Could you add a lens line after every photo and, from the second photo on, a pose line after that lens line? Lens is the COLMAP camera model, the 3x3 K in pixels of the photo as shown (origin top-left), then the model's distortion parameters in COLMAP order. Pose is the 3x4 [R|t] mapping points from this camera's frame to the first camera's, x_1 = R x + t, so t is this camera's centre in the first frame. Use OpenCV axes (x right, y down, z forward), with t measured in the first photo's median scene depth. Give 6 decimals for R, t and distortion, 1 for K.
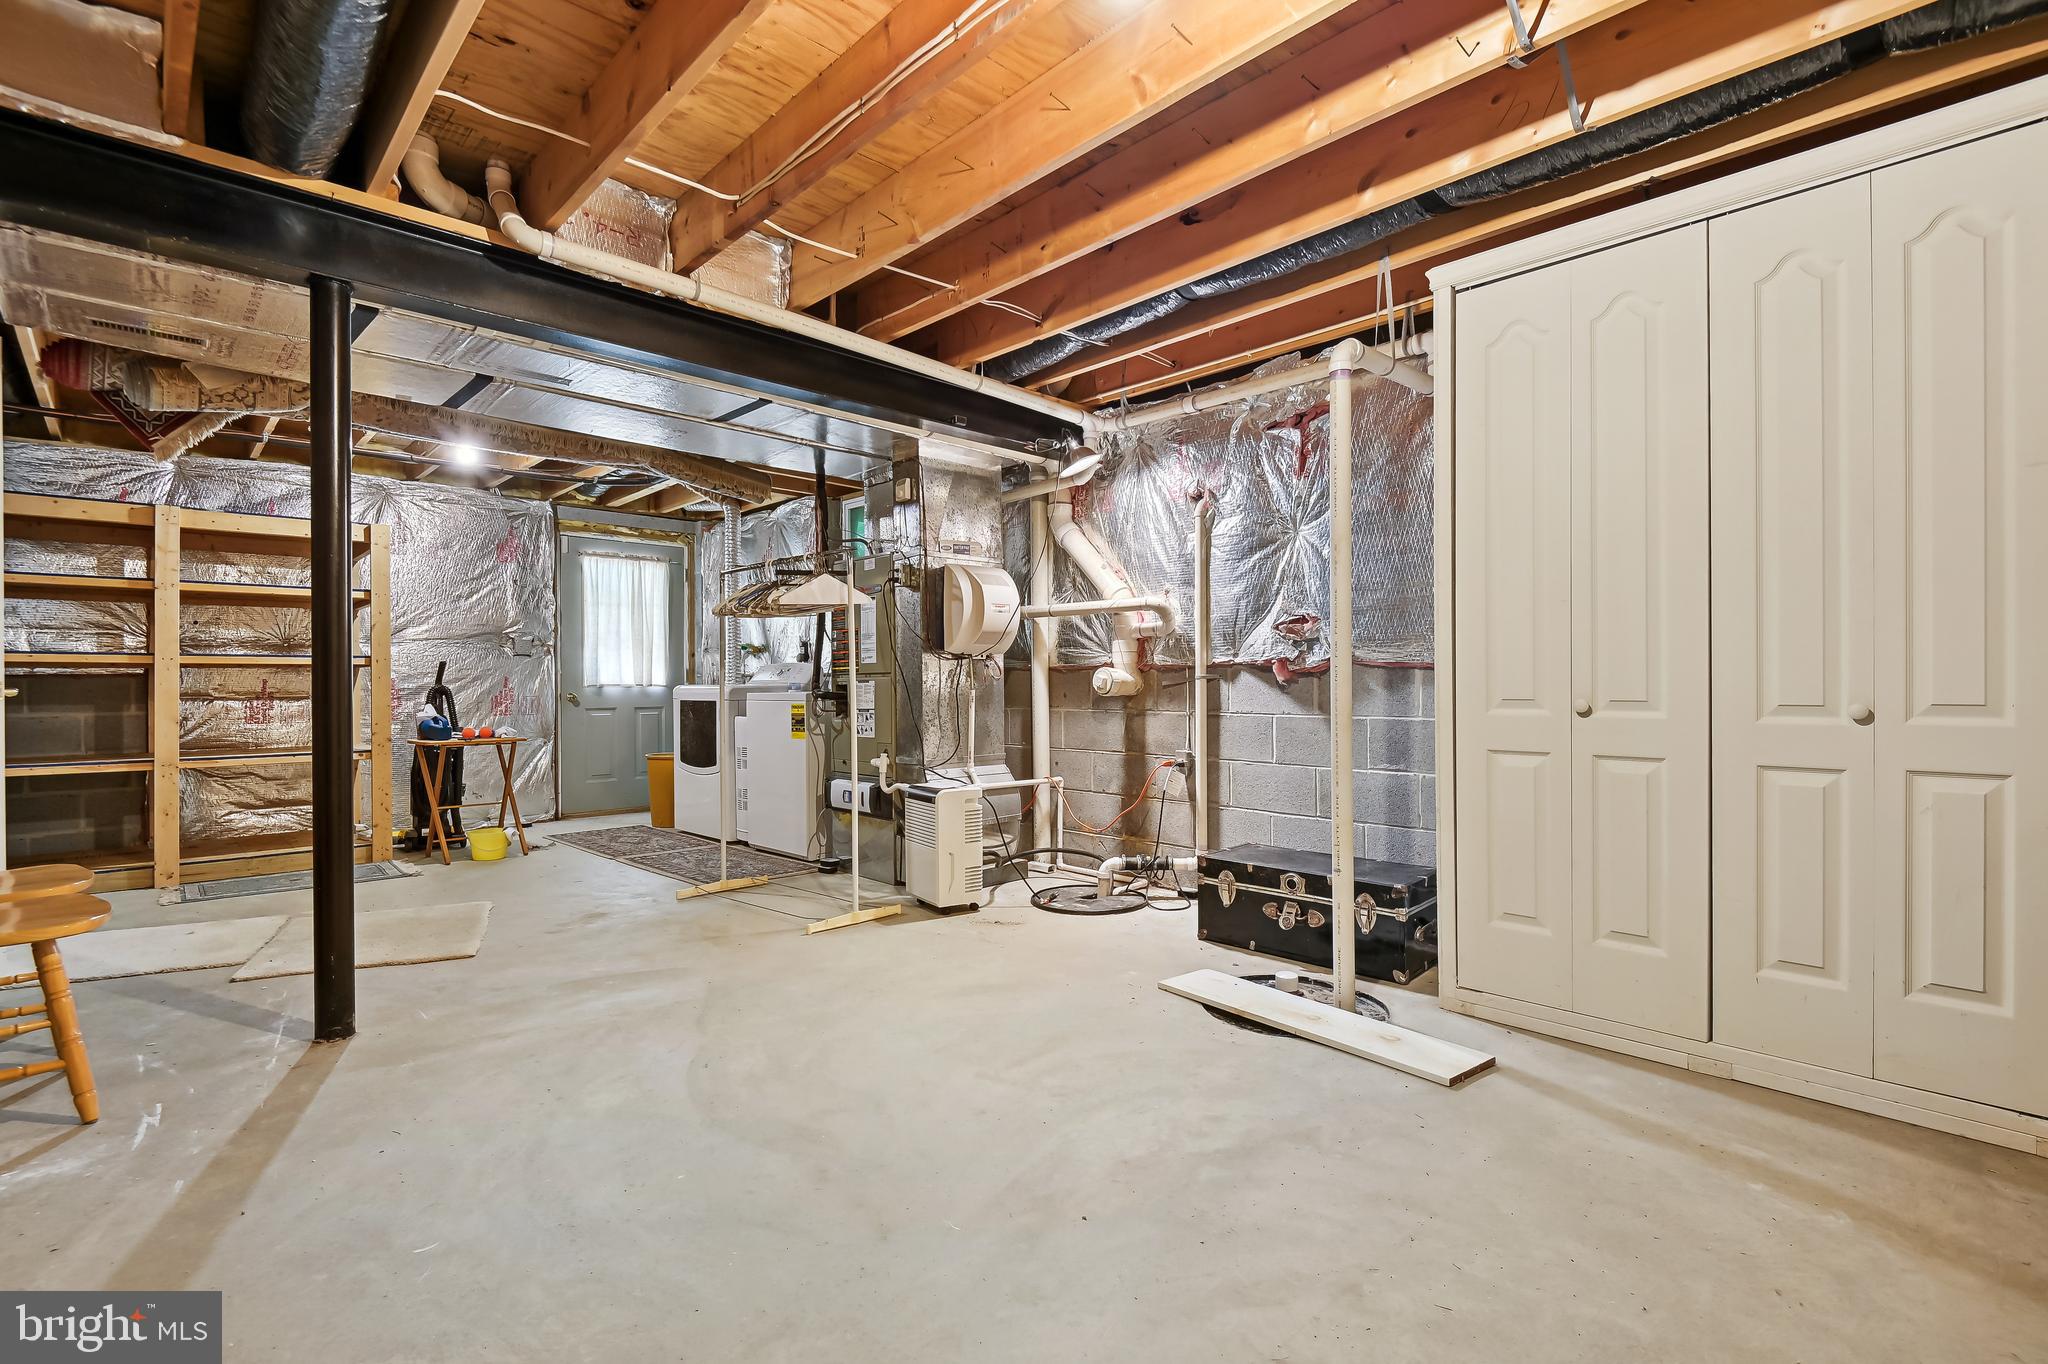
lens RADIAL K [[936.2, 0, 1032.3], [0, 936.2, 687.8], [0, 0, 1]] dist [0.017617, -0.008695]
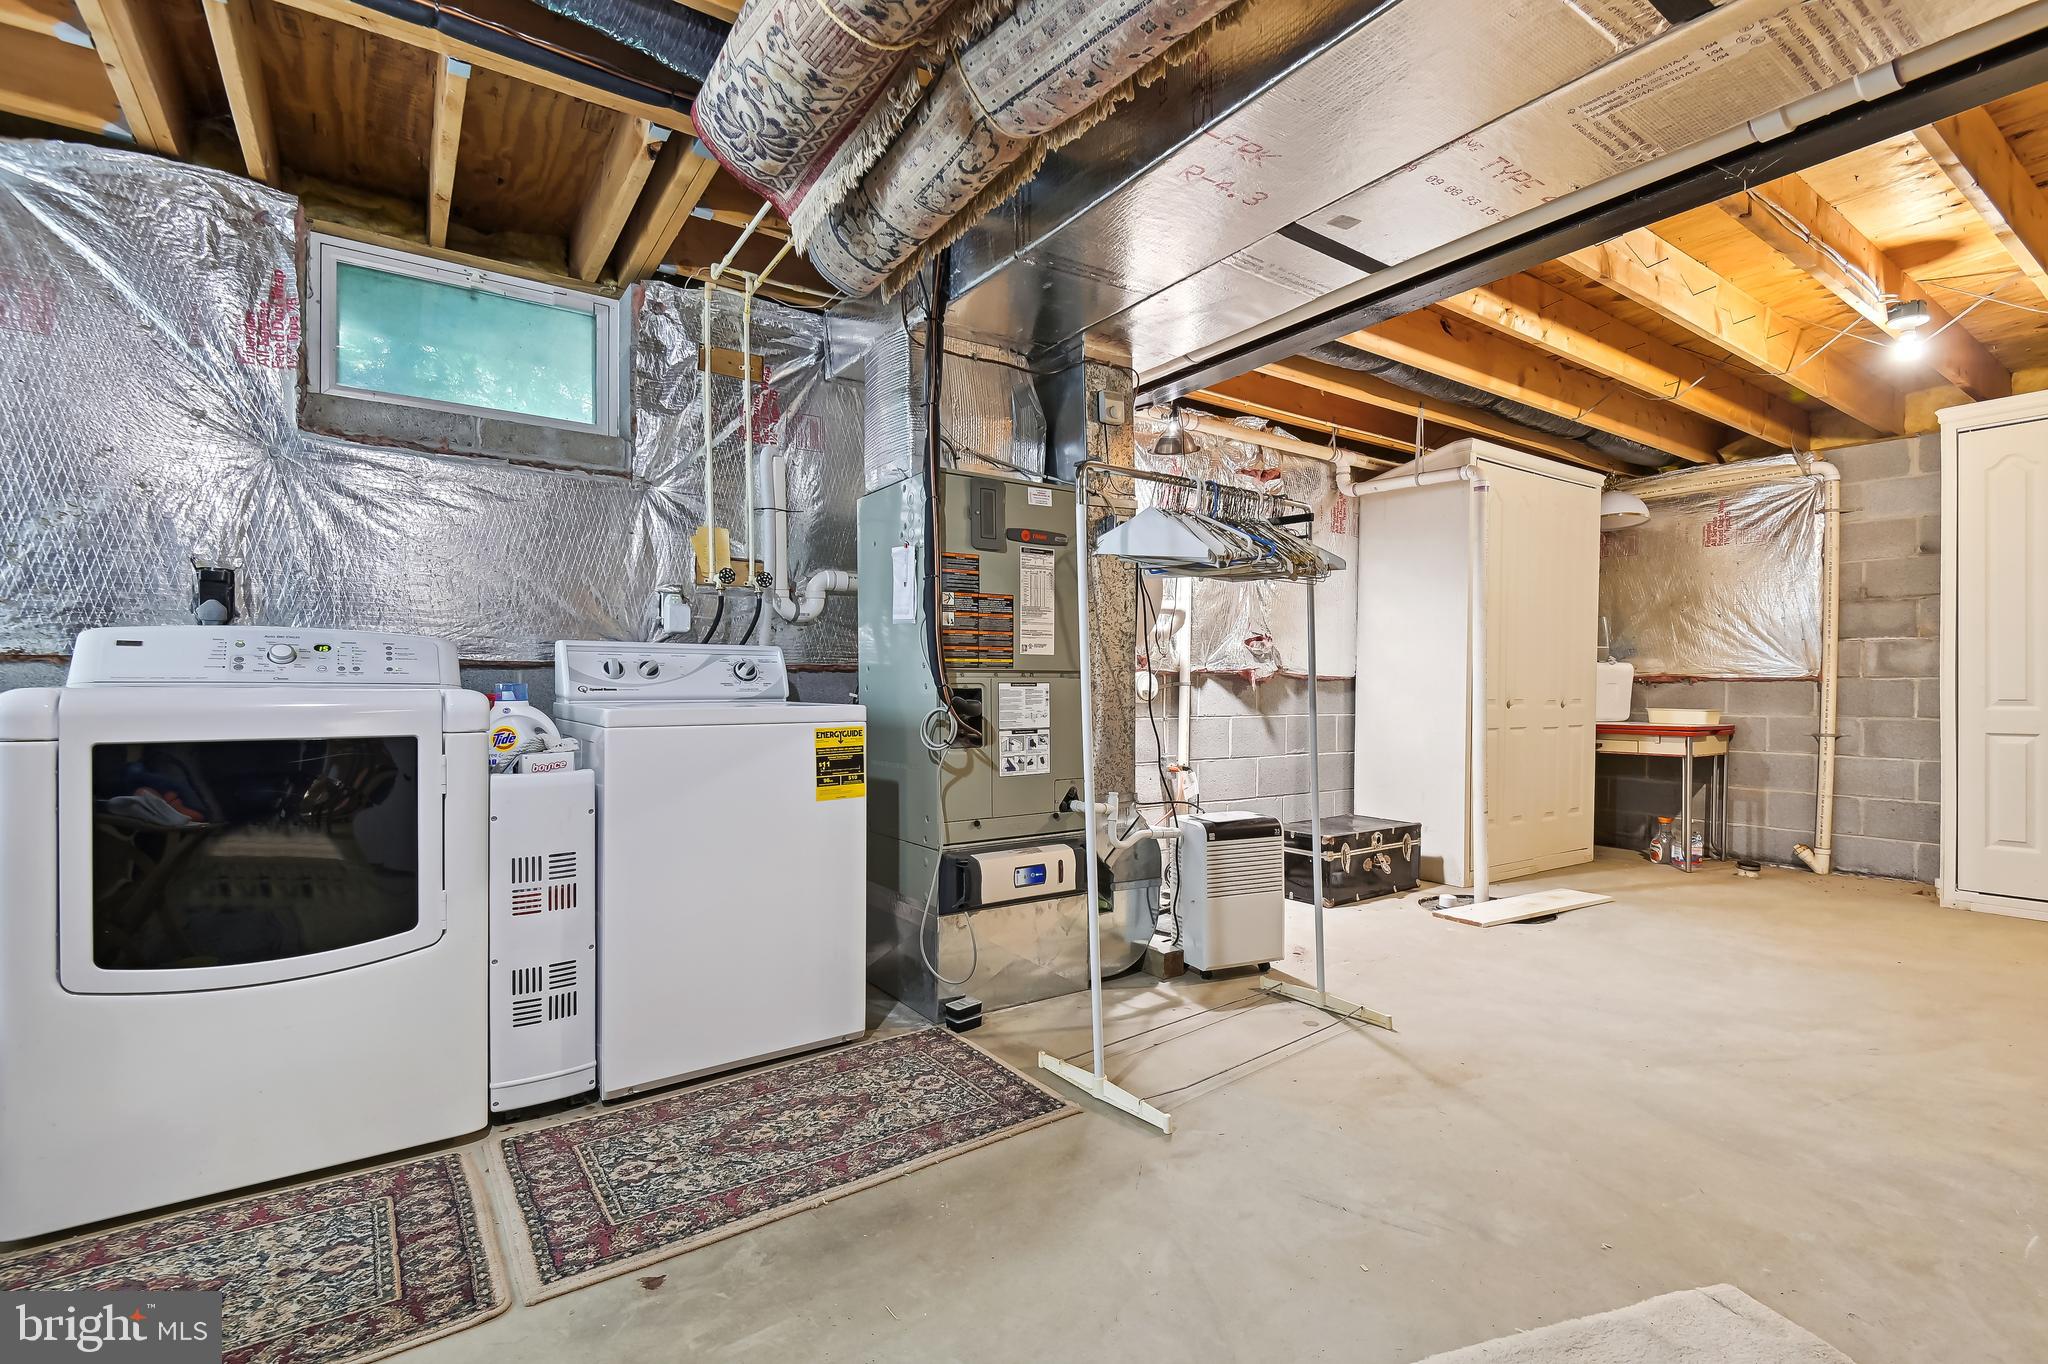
lens RADIAL K [[936.2, 0, 1033.6], [0, 936.2, 686.6], [0, 0, 1]] dist [0.017617, -0.008695]
pose [[0.145082, 0.005293, 0.989405, -1.034058], [0.001384, 0.999984, -0.005553, -0.002313], [-0.989419, 0.002175, 0.145073, 1.195334]]
